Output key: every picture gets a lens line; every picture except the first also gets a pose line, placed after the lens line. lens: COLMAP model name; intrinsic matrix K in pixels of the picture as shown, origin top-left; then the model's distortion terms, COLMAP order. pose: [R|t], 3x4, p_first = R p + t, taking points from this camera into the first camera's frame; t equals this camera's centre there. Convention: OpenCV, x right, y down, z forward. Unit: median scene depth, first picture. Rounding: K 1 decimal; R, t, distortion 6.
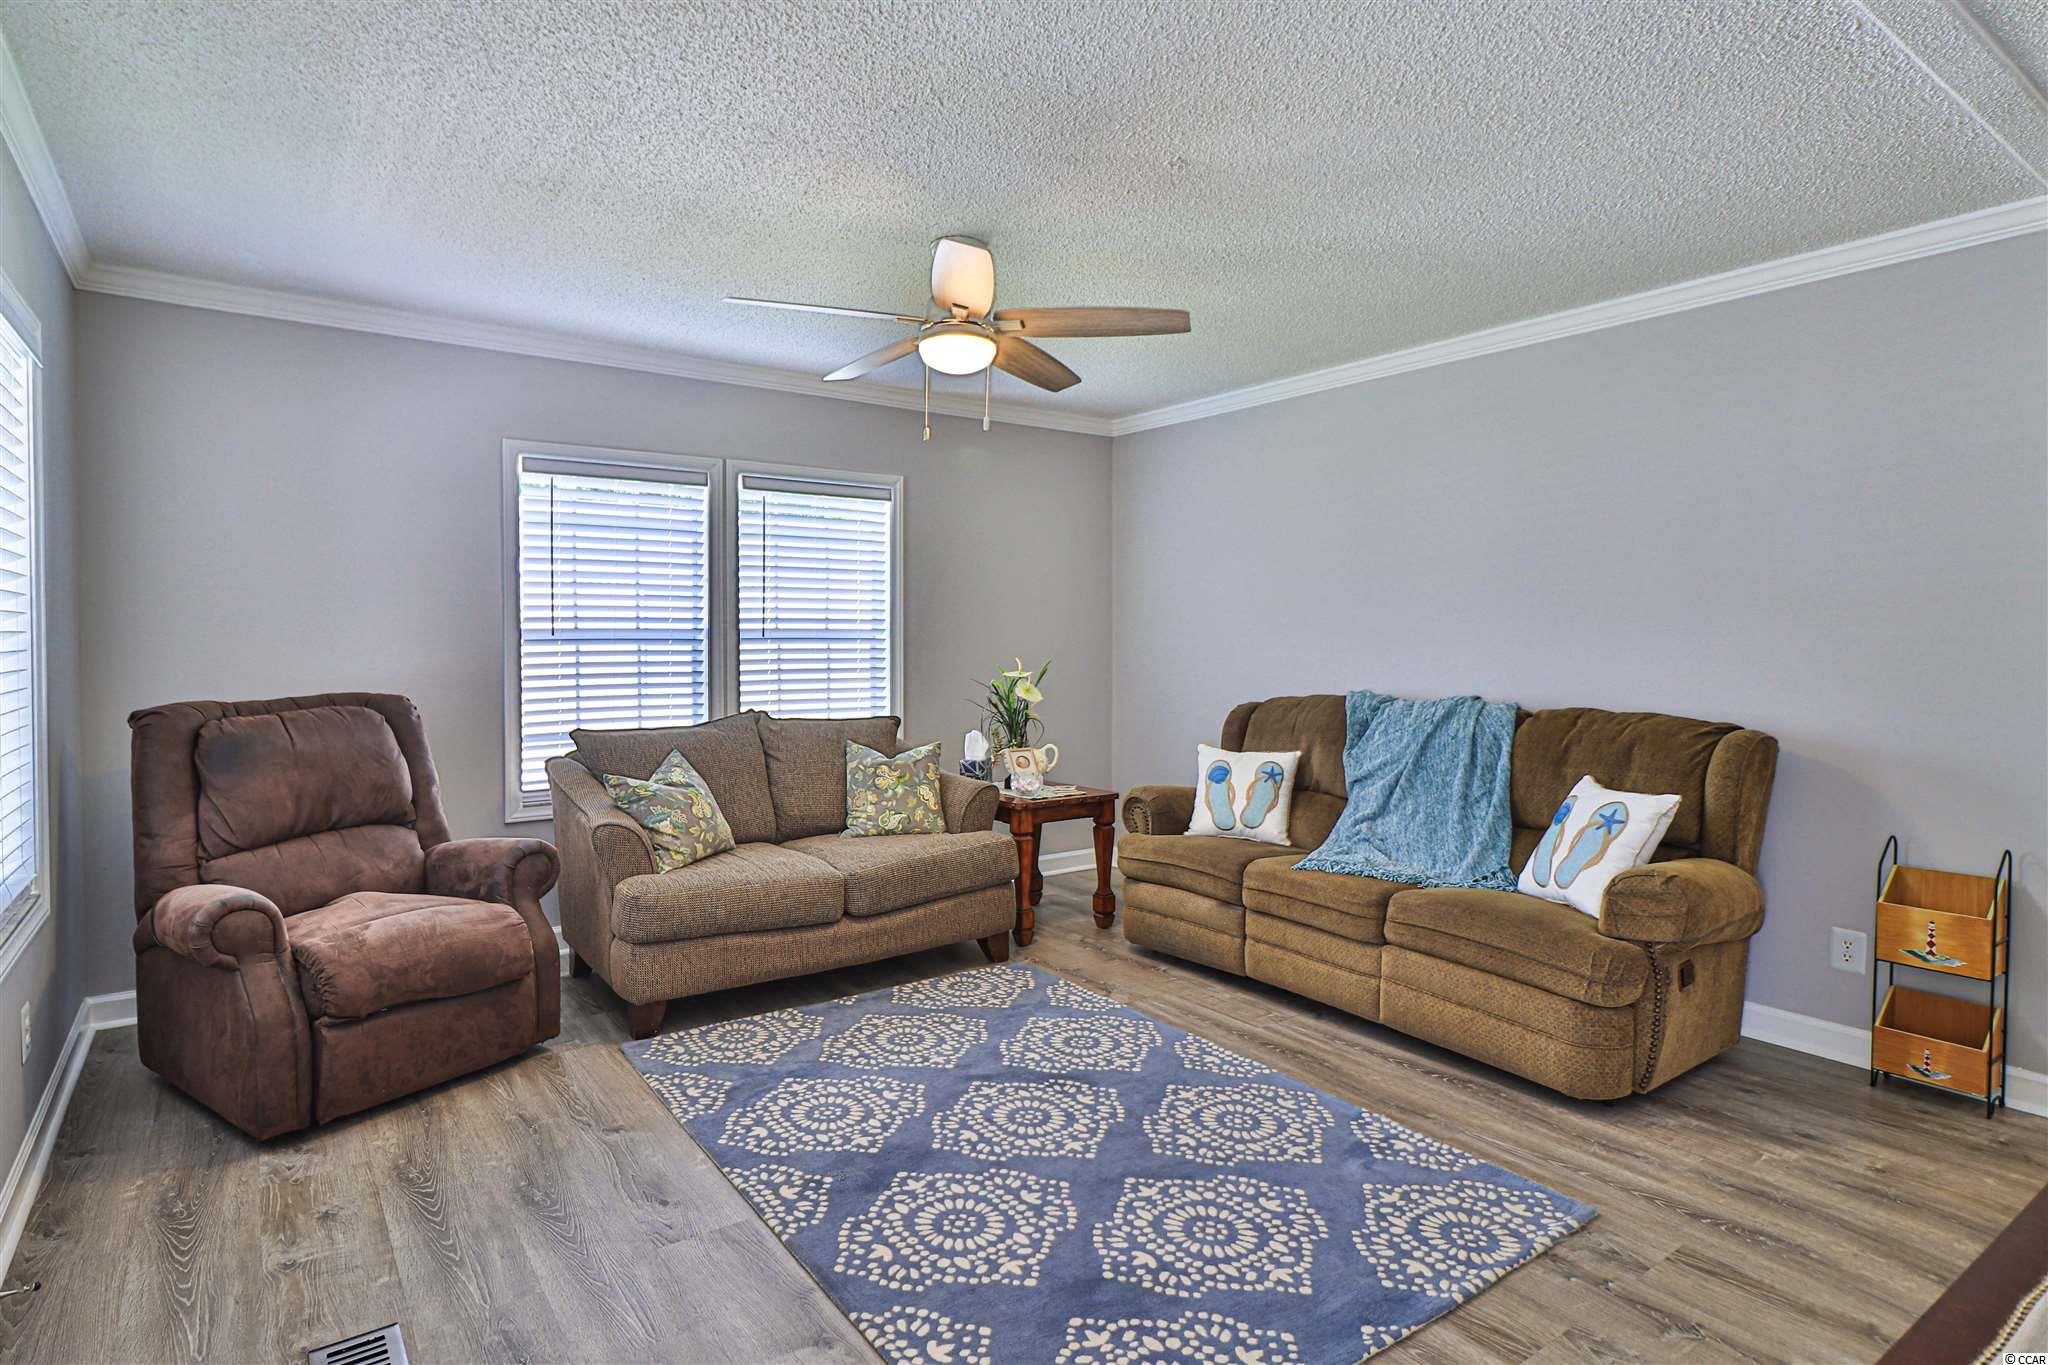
lens RADIAL K [[1093.6, 0, 987.6], [0, 1093.6, 658.7], [0, 0, 1]] dist [-0.001126, 0.000147]
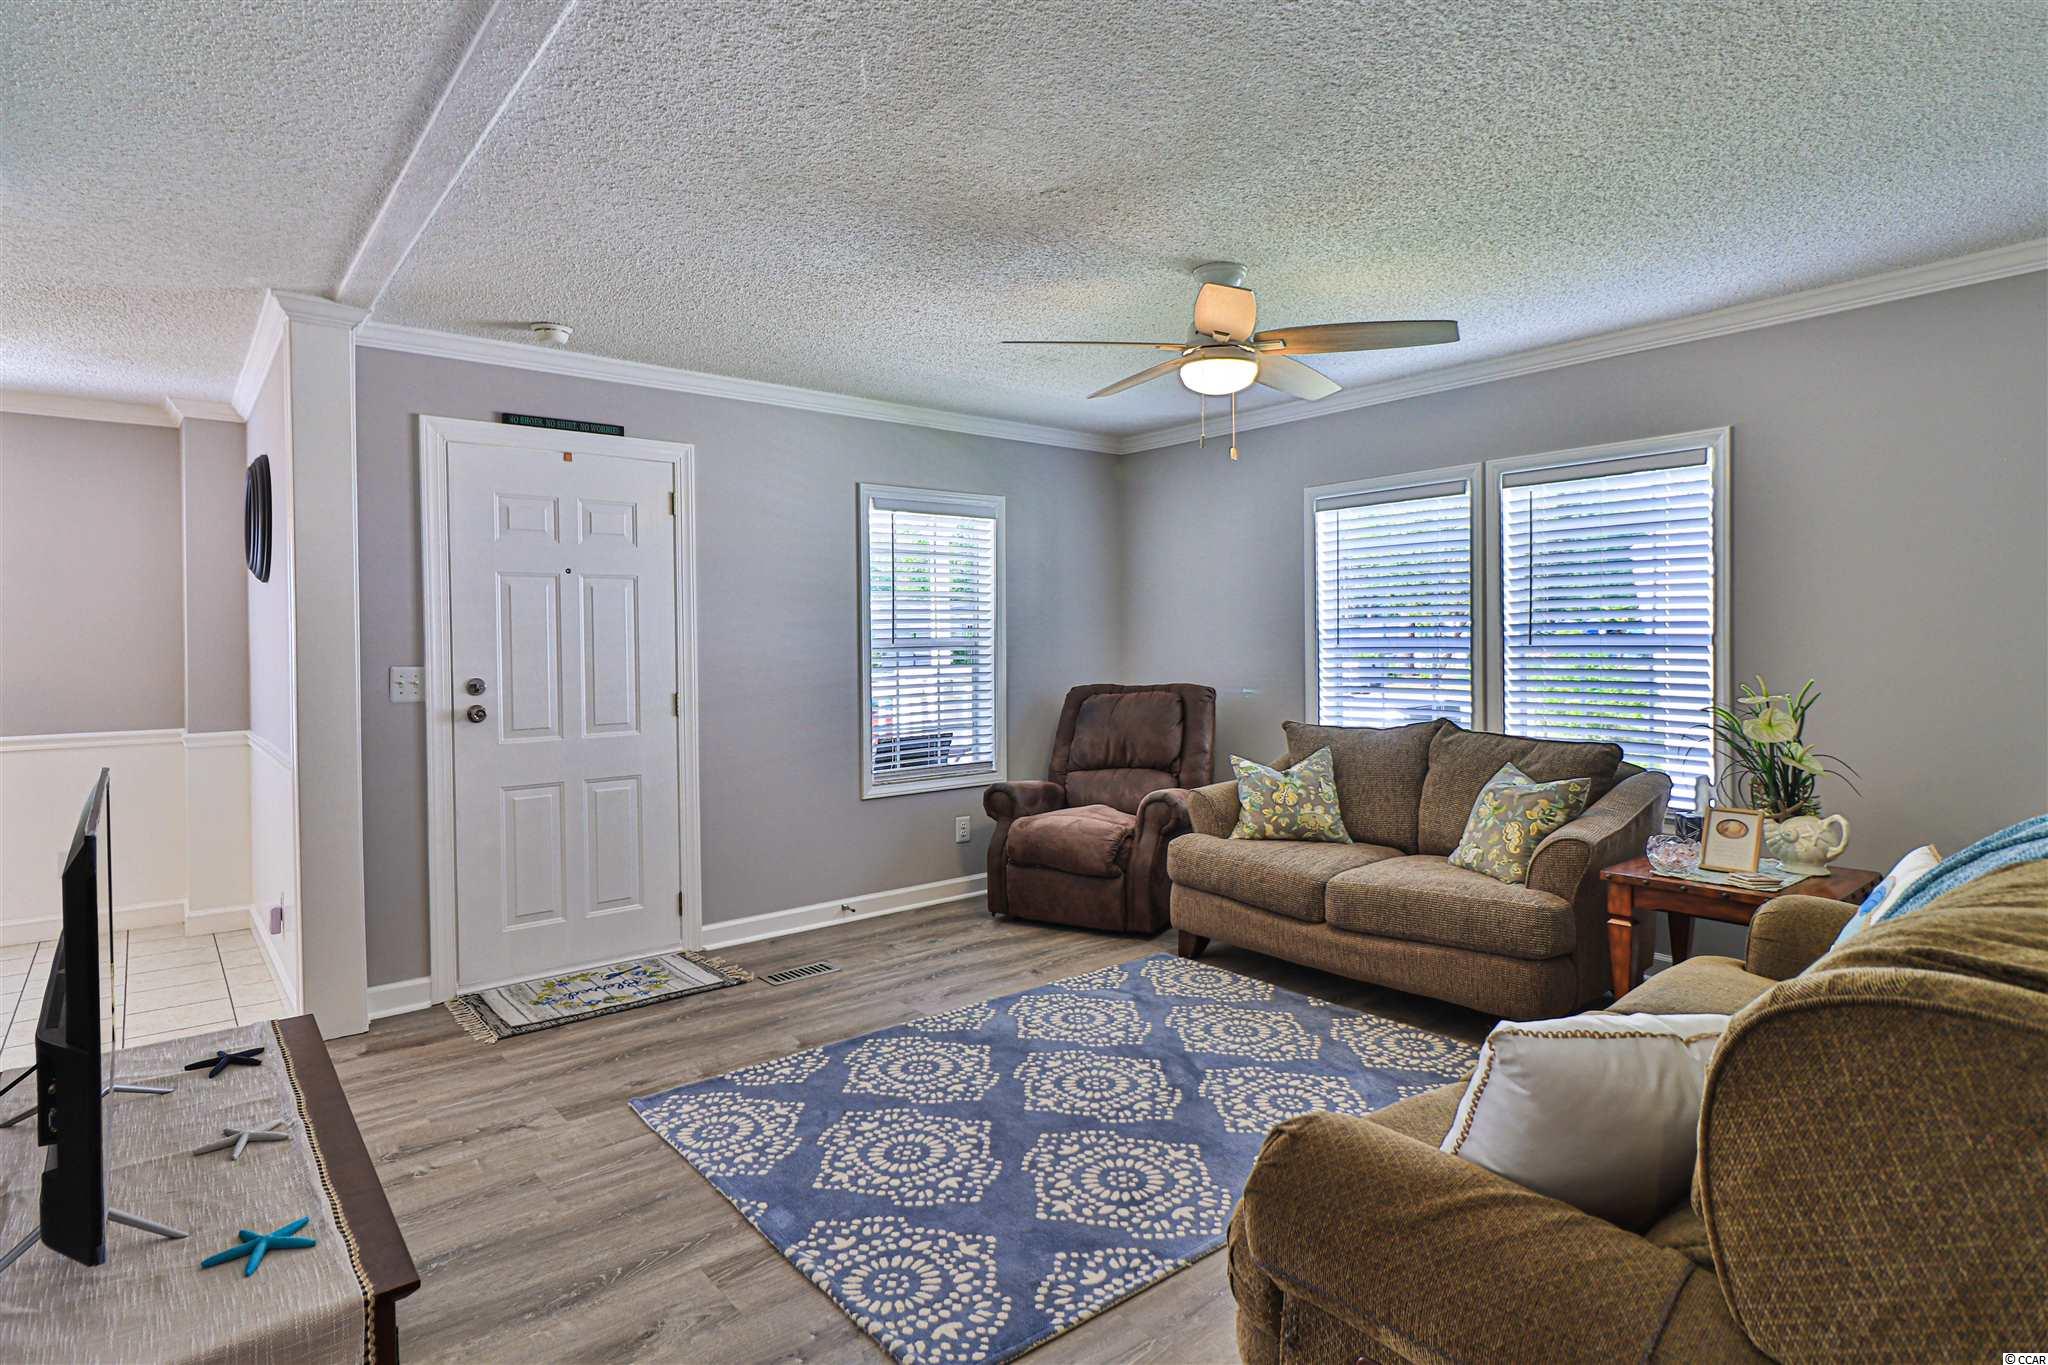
lens RADIAL K [[1074.0, 0, 998.7], [0, 1074.0, 654.3], [0, 0, 1]] dist [0.000852, -0.002506]
pose [[0.054736, 0.009783, -0.998453, 1.011882], [-0.013391, 0.999869, 0.009063, -0.021134], [0.998411, 0.012874, 0.054860, 0.761753]]
